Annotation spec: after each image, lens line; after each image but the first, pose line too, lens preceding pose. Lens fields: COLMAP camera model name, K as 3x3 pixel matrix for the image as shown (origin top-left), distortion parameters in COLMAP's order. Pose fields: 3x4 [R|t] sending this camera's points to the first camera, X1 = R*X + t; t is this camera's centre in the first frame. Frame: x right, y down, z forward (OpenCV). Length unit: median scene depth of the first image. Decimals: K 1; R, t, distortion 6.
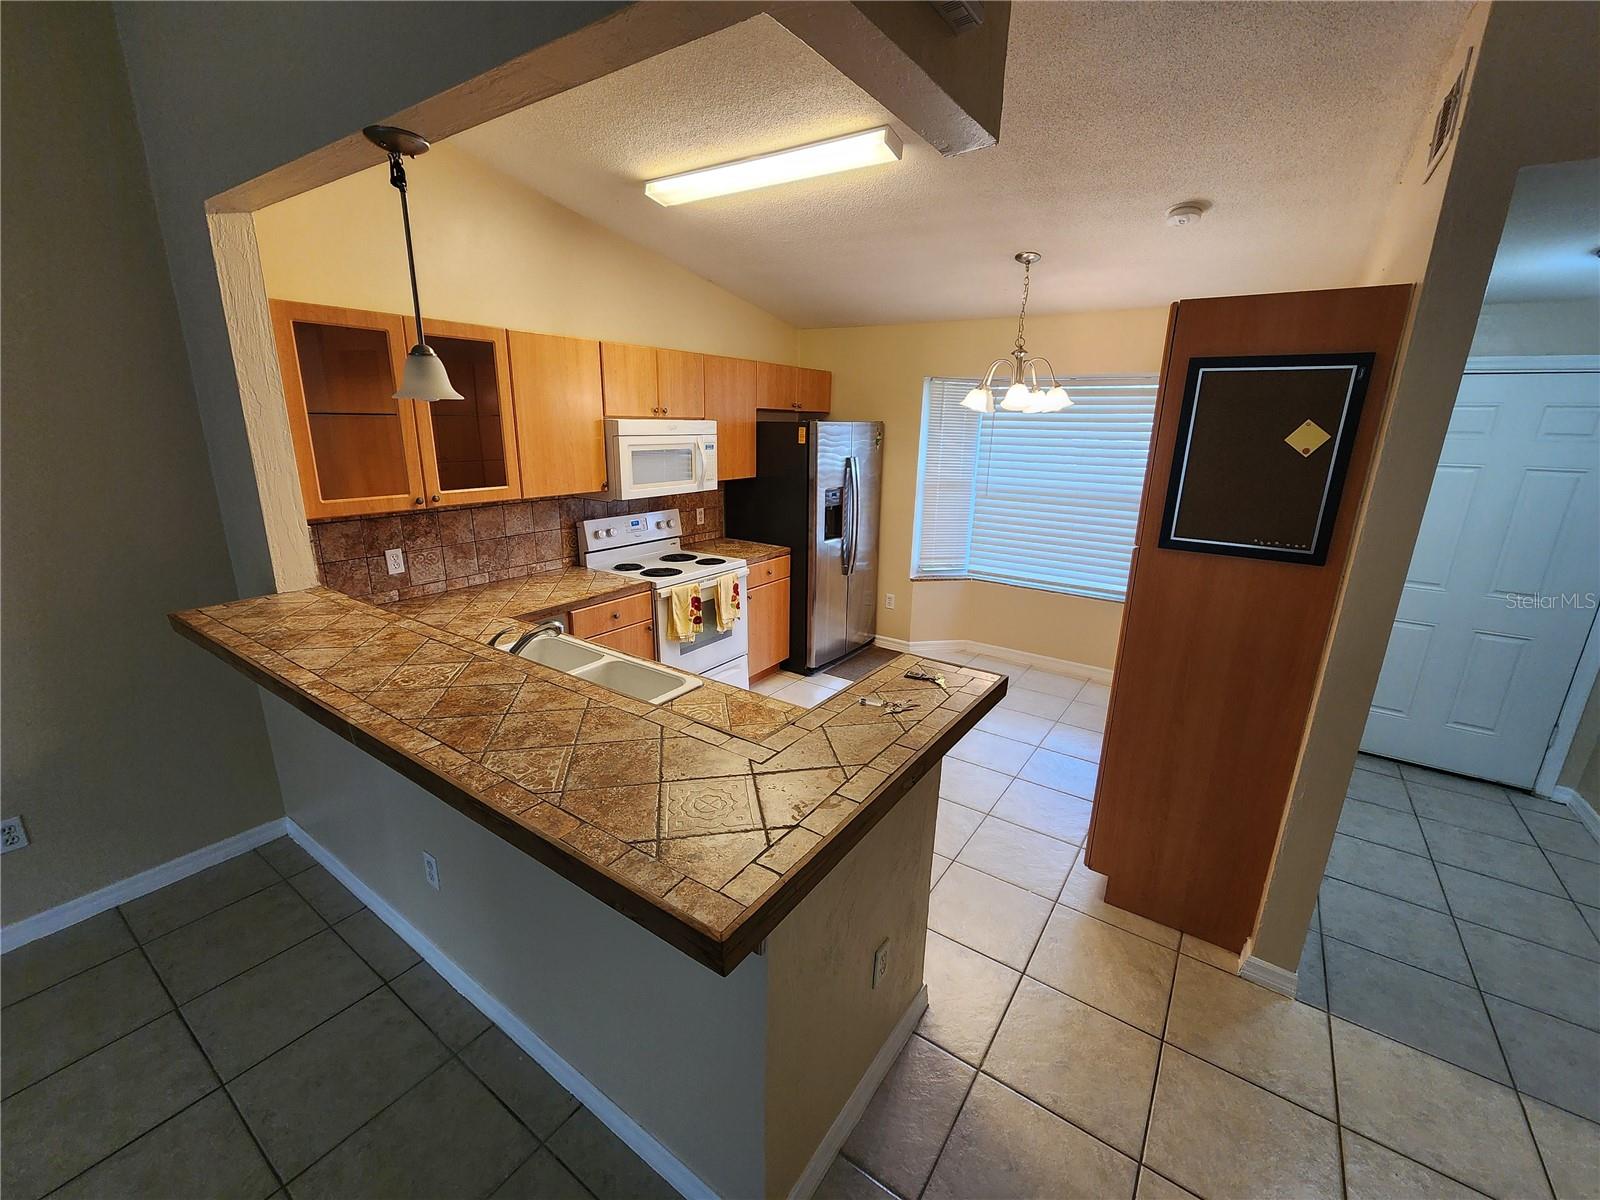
lens RADIAL K [[655.8, 0, 798.6], [0, 655.8, 603.0], [0, 0, 1]] dist [-0.003150, -0.000590]
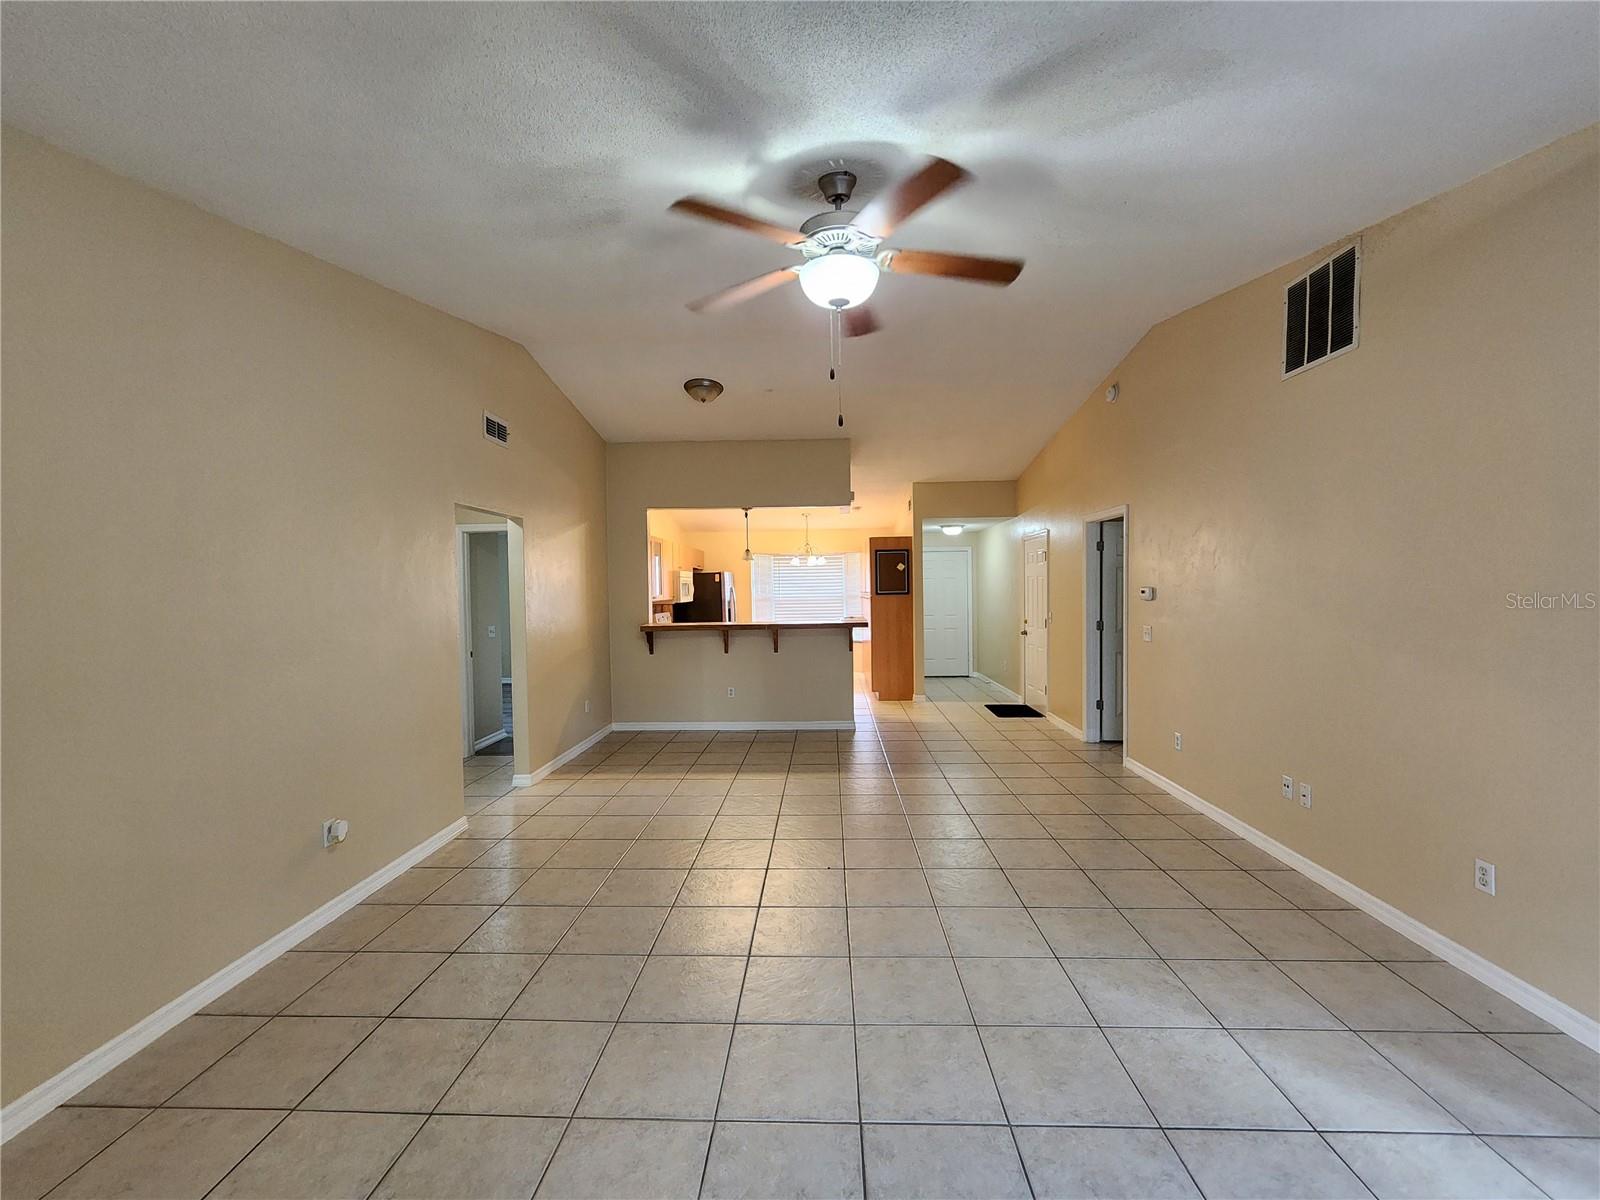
lens RADIAL K [[655.8, 0, 798.9], [0, 655.8, 605.0], [0, 0, 1]] dist [-0.003150, -0.000590]
pose [[0.839786, -0.047457, 0.540840, -1.199582], [0.179619, 0.964360, -0.194284, 0.398327], [-0.512344, 0.260302, 0.818380, -1.198820]]
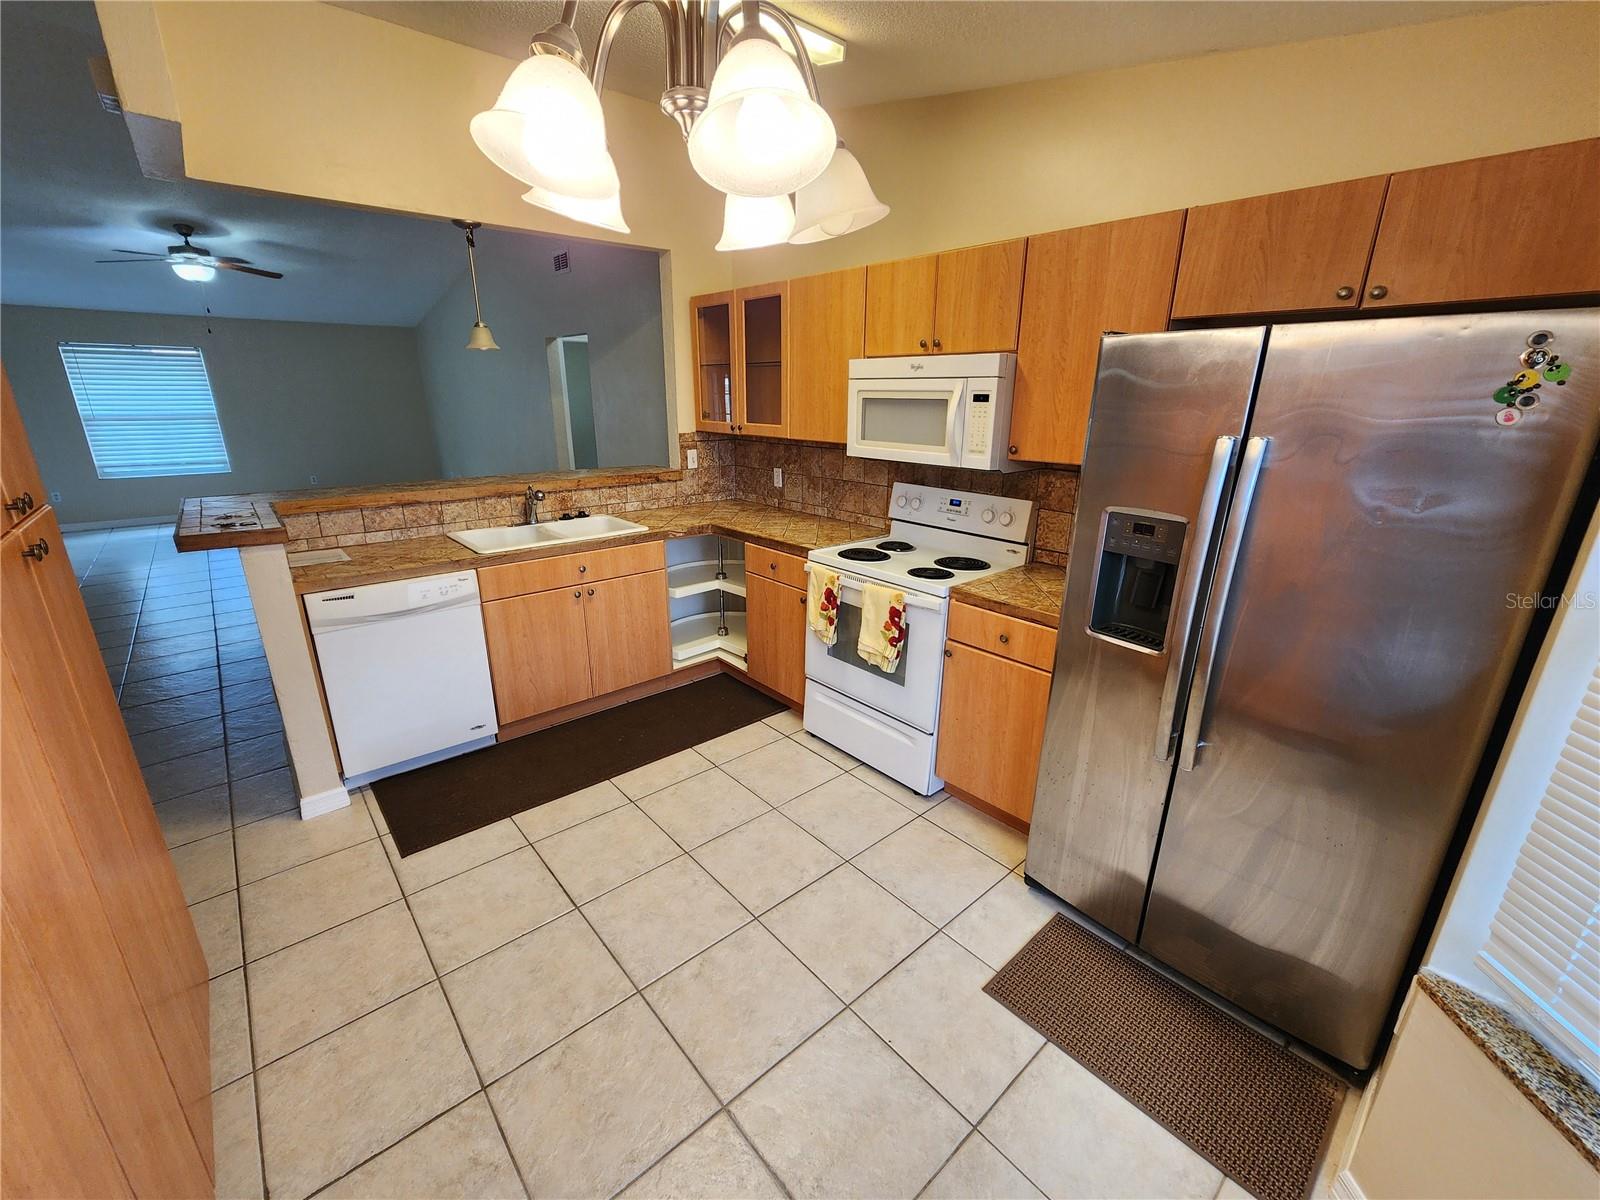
lens RADIAL K [[655.8, 0, 797.2], [0, 655.8, 599.0], [0, 0, 1]] dist [-0.003150, -0.000590]
pose [[-0.244384, 0.271976, -0.930755, 0.679255], [-0.274547, 0.901176, 0.335419, -0.293704], [0.930000, 0.337507, -0.145563, 1.285409]]
